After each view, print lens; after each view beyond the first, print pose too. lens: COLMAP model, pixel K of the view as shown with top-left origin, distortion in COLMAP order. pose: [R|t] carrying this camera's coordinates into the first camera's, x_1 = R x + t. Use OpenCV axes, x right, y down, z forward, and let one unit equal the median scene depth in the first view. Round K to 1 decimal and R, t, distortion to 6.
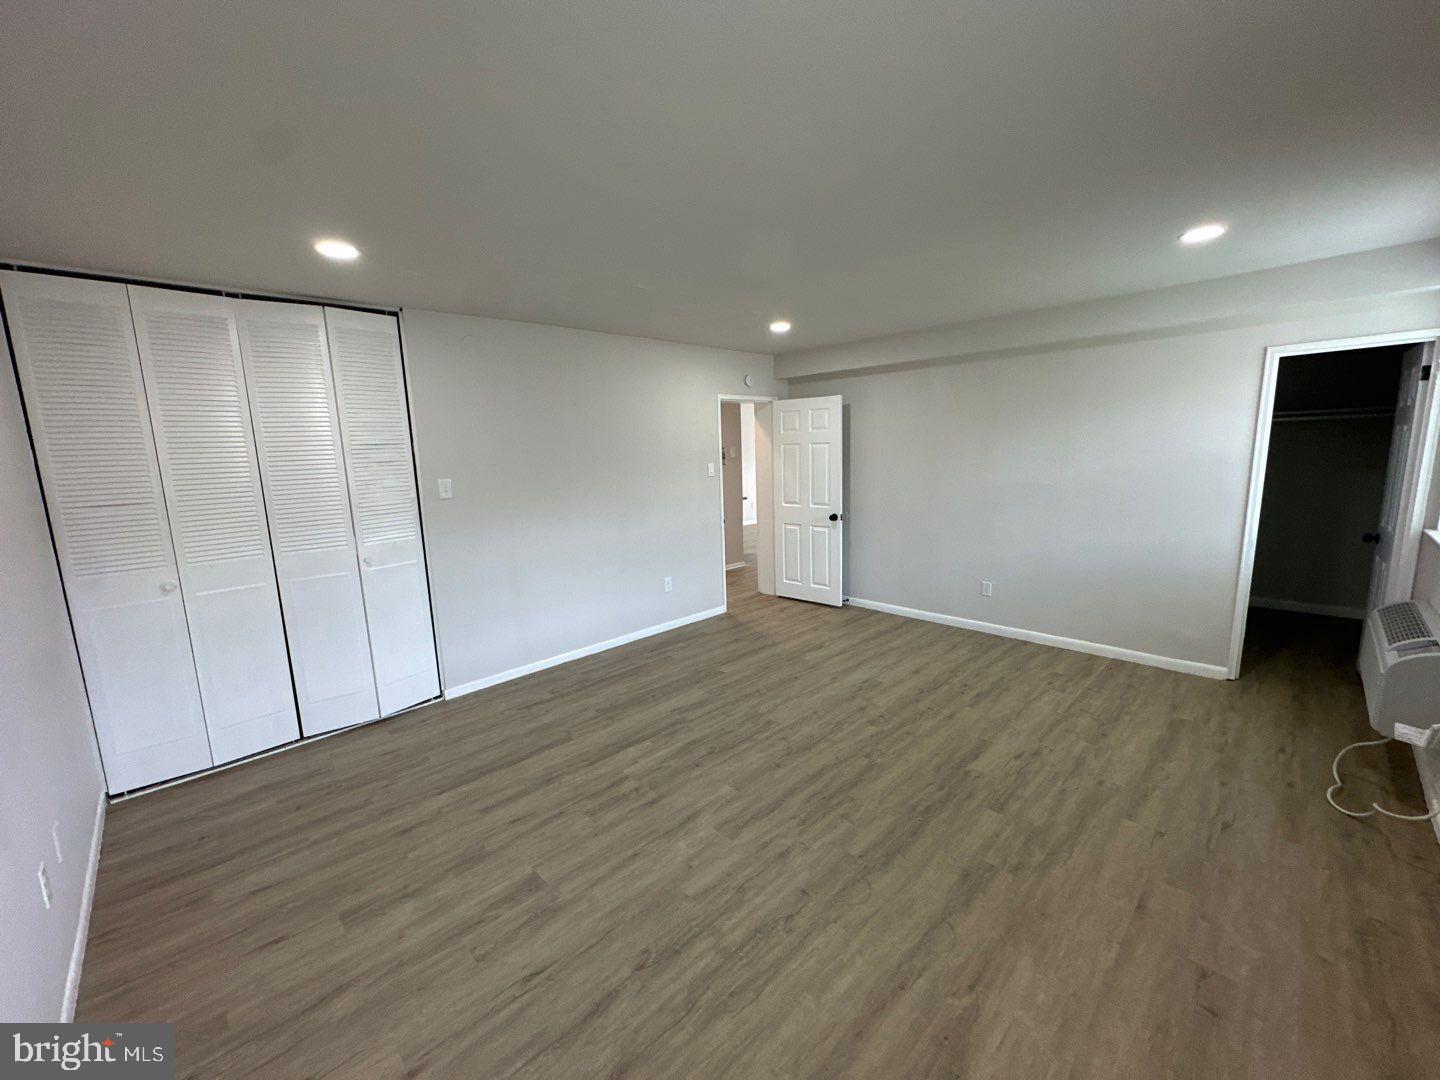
lens RADIAL K [[577.5, 0, 720.0], [0, 577.5, 540.0], [0, 0, 1]] dist [-0.003561, 0.000394]
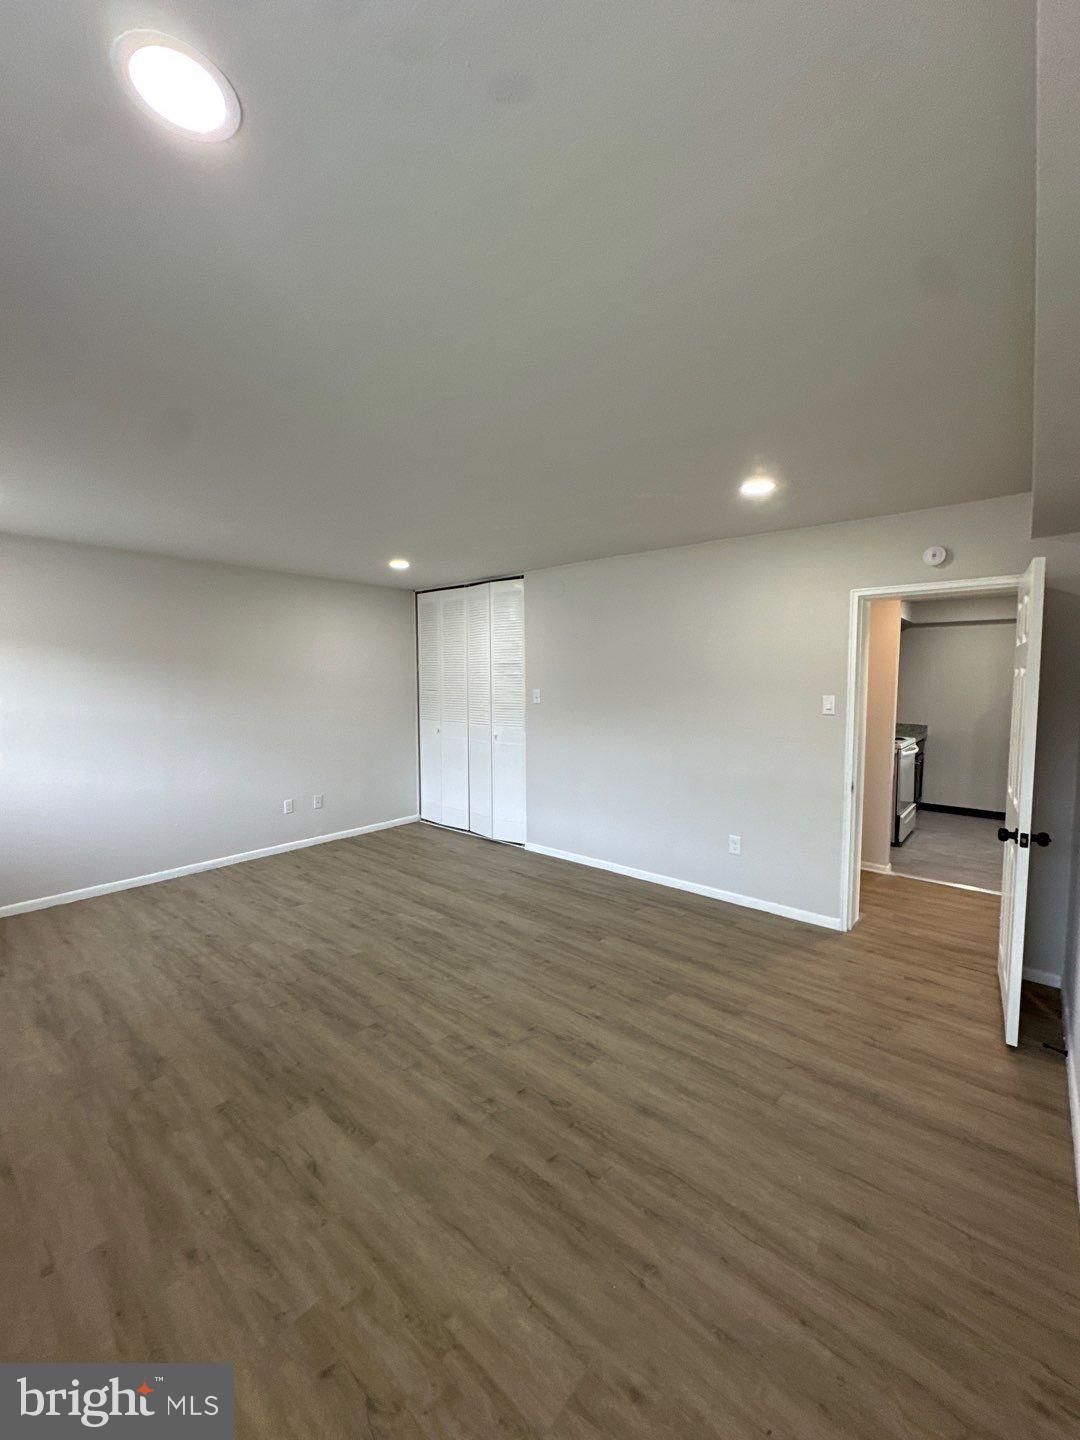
lens RADIAL K [[577.5, 0, 540.0], [0, 577.5, 720.0], [0, 0, 1]] dist [-0.003561, 0.000394]
pose [[0.085426, 0.106686, -0.990616, 0.999203], [-0.162173, 0.982481, 0.091825, -0.182232], [0.983058, 0.152807, 0.101231, 0.995906]]
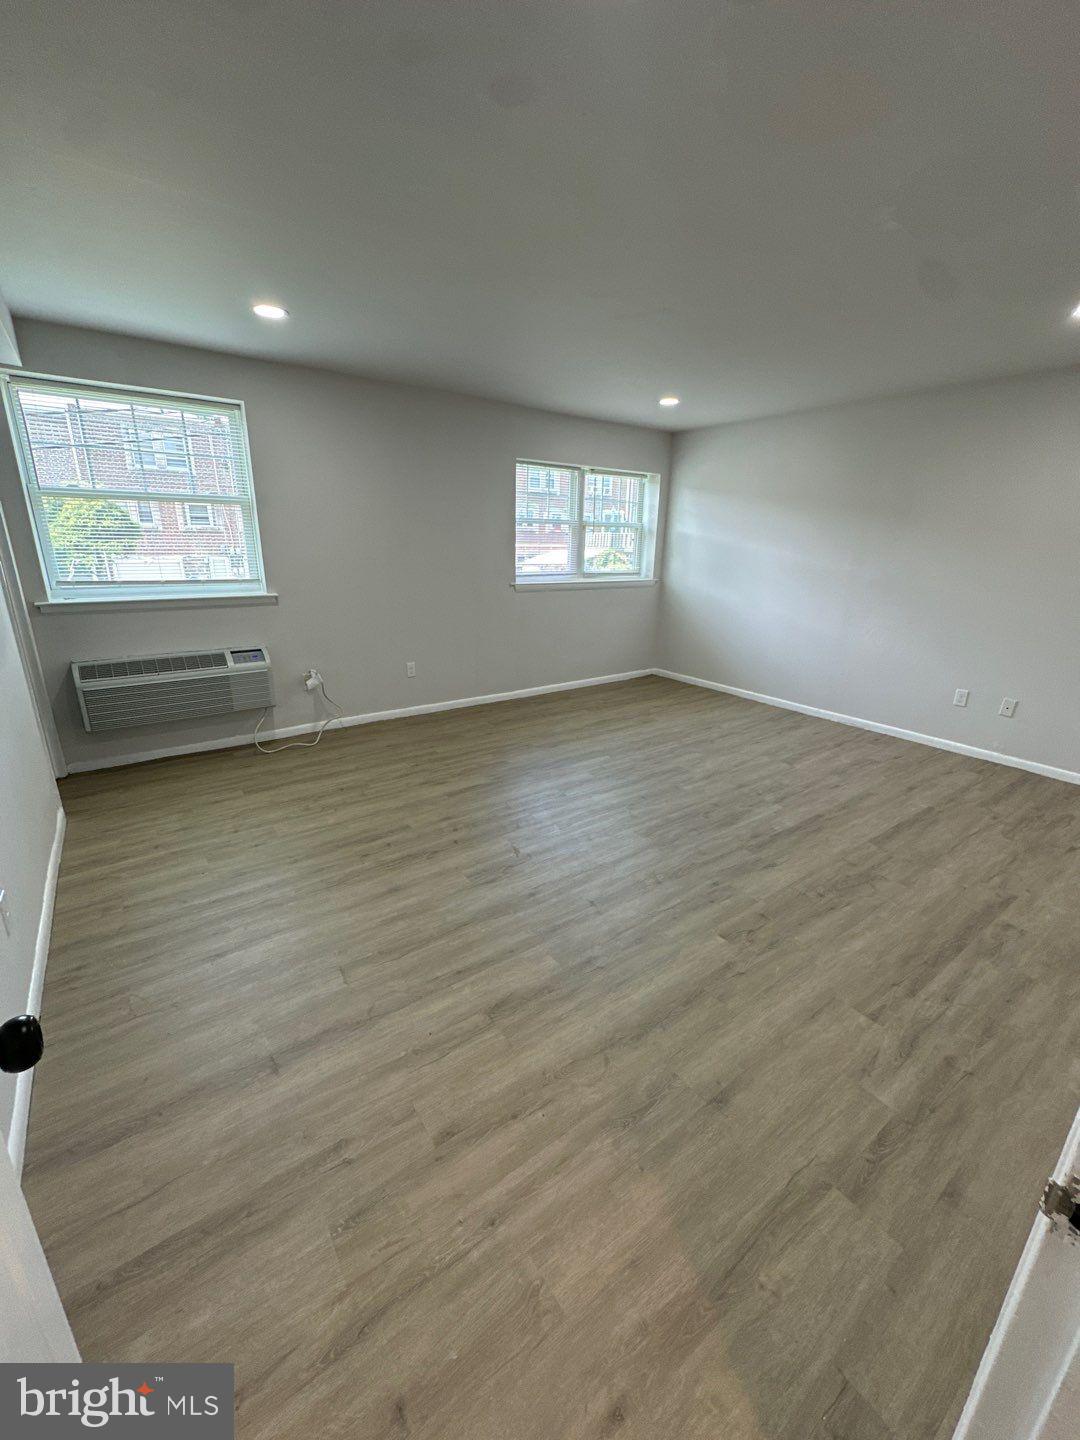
lens RADIAL K [[573.8, 0, 540.0], [0, 573.8, 720.0], [0, 0, 1]] dist [-0.015838, 0.010975]
pose [[-0.989033, -0.028894, 0.144838, 0.129929], [0.038989, 0.894808, 0.444745, -0.243484], [-0.142452, 0.445515, -0.883869, 1.781373]]
